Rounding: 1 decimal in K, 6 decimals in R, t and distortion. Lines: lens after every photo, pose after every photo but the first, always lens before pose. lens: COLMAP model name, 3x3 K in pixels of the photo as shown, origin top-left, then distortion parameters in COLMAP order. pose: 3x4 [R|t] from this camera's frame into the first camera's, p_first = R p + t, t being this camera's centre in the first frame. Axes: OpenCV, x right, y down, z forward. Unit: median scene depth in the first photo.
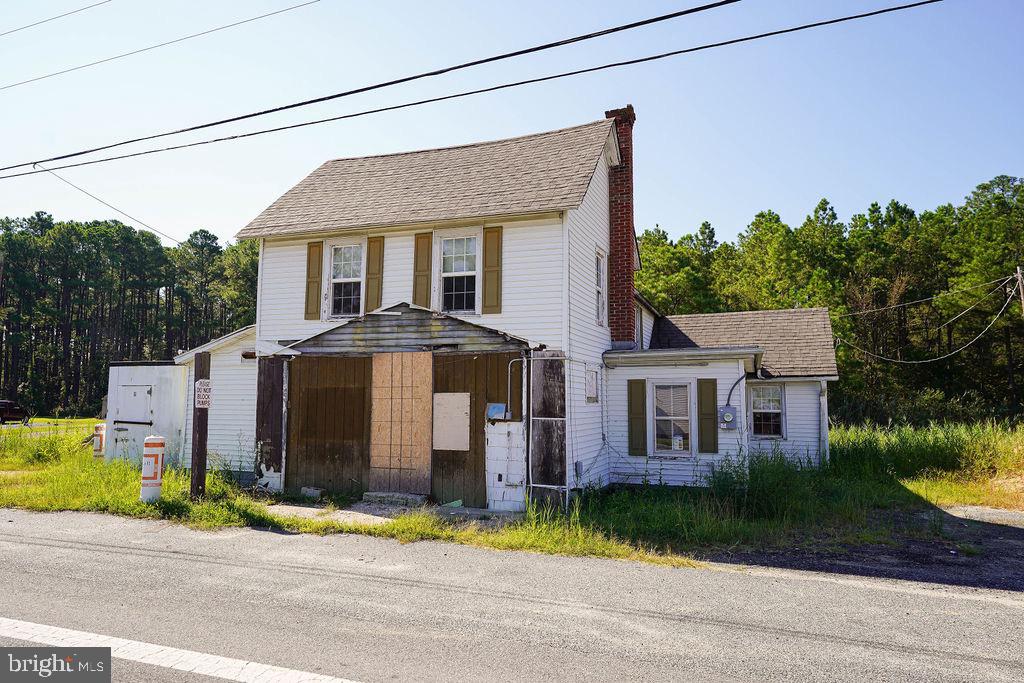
lens RADIAL K [[658.1, 0, 512.0], [0, 658.1, 341.5], [0, 0, 1]] dist [0.011934, 0.000076]
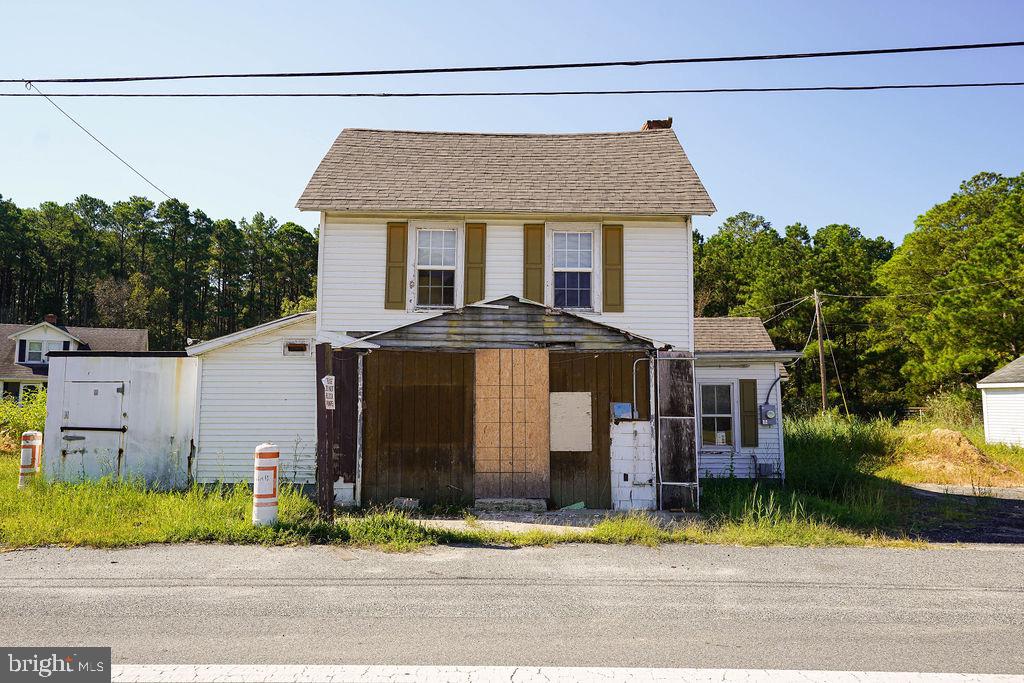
lens RADIAL K [[658.1, 0, 512.0], [0, 658.1, 341.5], [0, 0, 1]] dist [0.011934, 0.000076]
pose [[0.937336, 0.027947, 0.347305, -0.493458], [-0.028955, 0.999578, -0.002287, 0.008150], [-0.347223, -0.007912, 0.937749, 0.118272]]
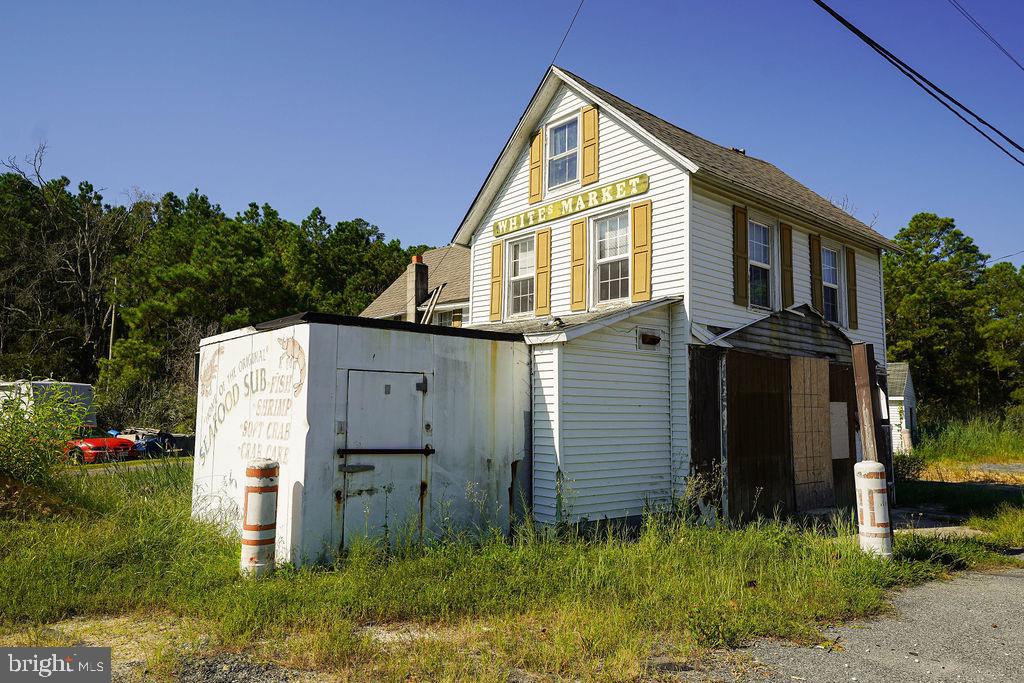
lens RADIAL K [[709.8, 0, 512.0], [0, 709.8, 341.5], [0, 0, 1]] dist [0.051757, 0.000212]
pose [[0.472320, 0.088834, 0.876939, -1.254412], [-0.084796, 0.994873, -0.055109, 0.085323], [-0.877339, -0.048332, 0.477431, 0.886626]]
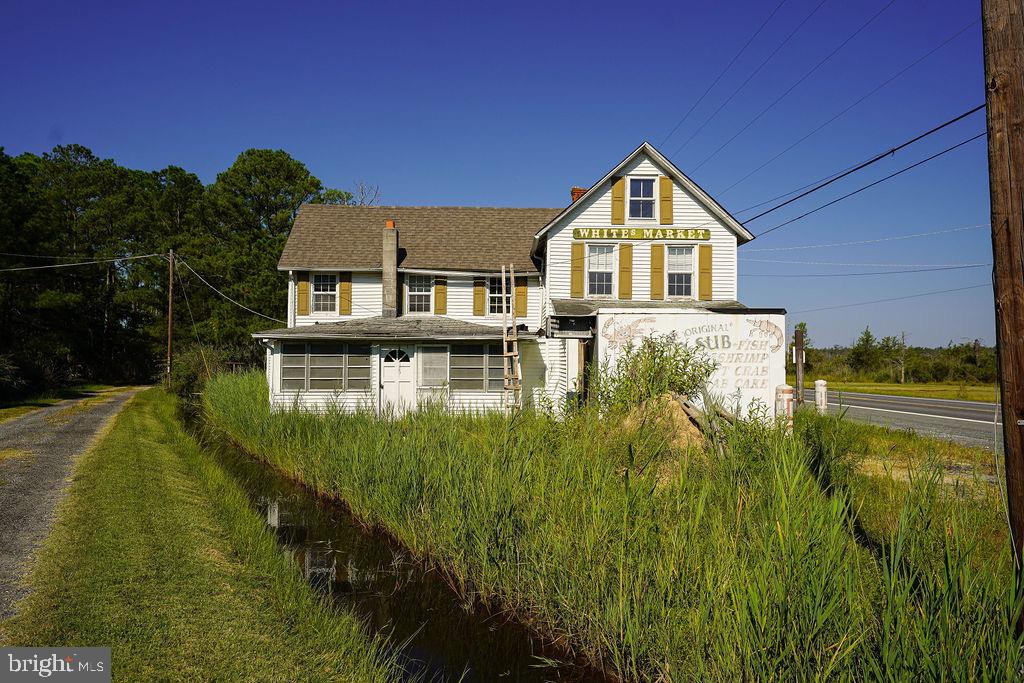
lens RADIAL K [[709.8, 0, 512.0], [0, 709.8, 341.5], [0, 0, 1]] dist [0.051757, 0.000212]
pose [[-0.427931, 0.020030, 0.903589, -1.780608], [-0.081505, 0.994826, -0.060653, 0.228640], [-0.900129, -0.099603, -0.424085, 2.555395]]
